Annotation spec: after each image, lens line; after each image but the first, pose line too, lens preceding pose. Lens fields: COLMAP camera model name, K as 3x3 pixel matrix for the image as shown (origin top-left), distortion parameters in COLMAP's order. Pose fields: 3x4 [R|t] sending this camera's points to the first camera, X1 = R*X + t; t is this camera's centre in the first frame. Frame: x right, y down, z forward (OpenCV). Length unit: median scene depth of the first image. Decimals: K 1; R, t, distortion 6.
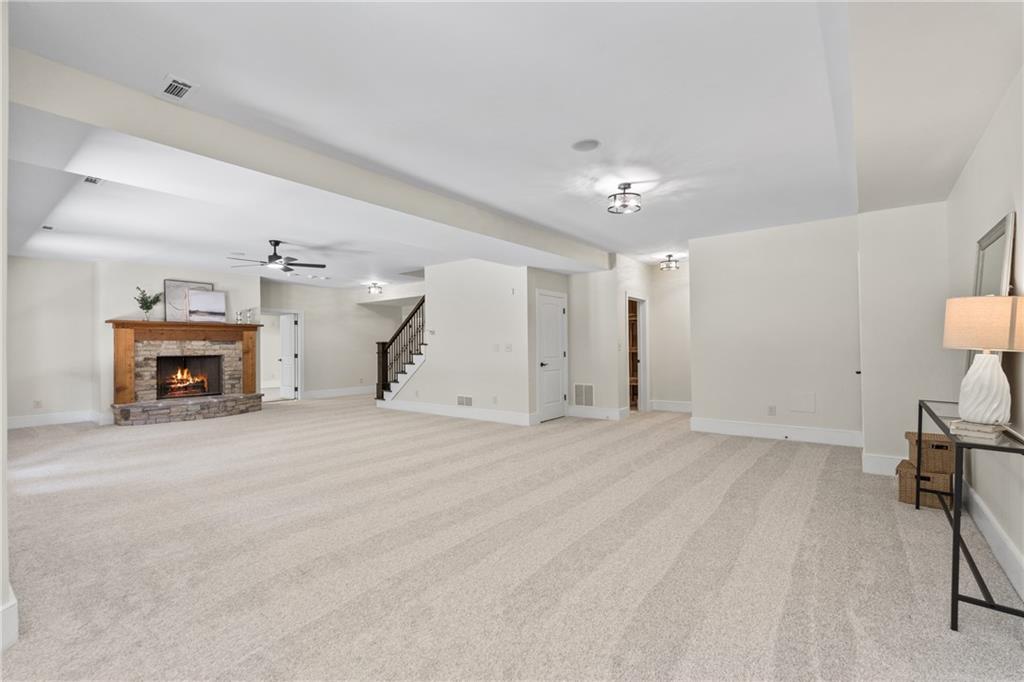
lens RADIAL K [[458.3, 0, 512.0], [0, 458.3, 341.0], [0, 0, 1]] dist [-0.000831, -0.000185]
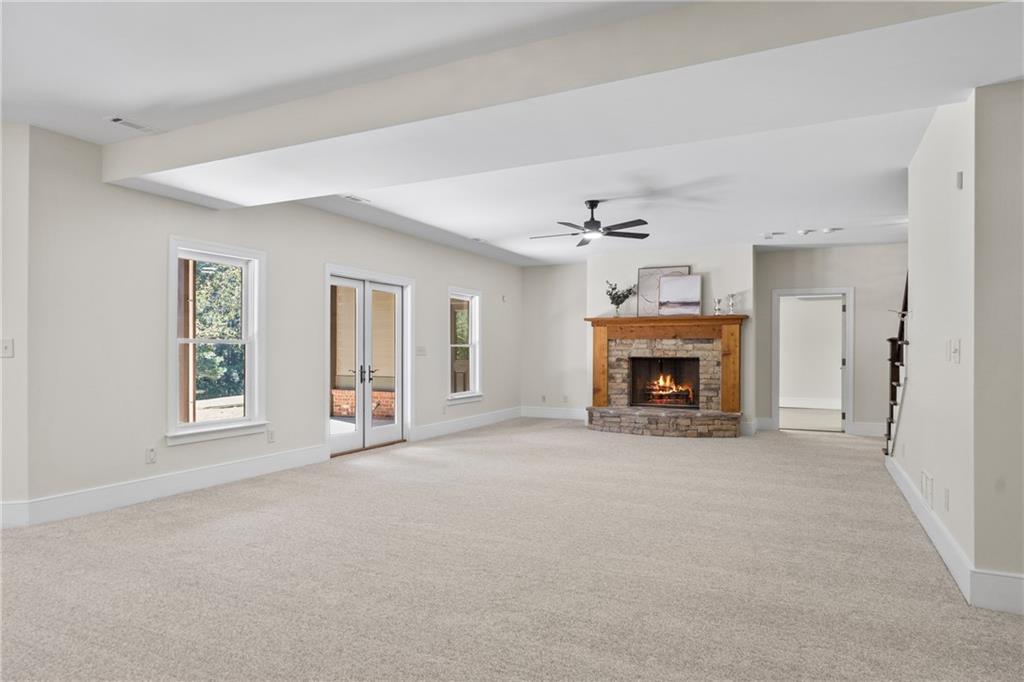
lens RADIAL K [[609.4, 0, 512.0], [0, 609.4, 341.0], [0, 0, 1]] dist [-0.001223, -0.000278]
pose [[0.202633, -0.006939, -0.979230, 0.319089], [0.006509, 0.999962, -0.005739, 0.007616], [0.979233, -0.005211, 0.202671, 0.525627]]
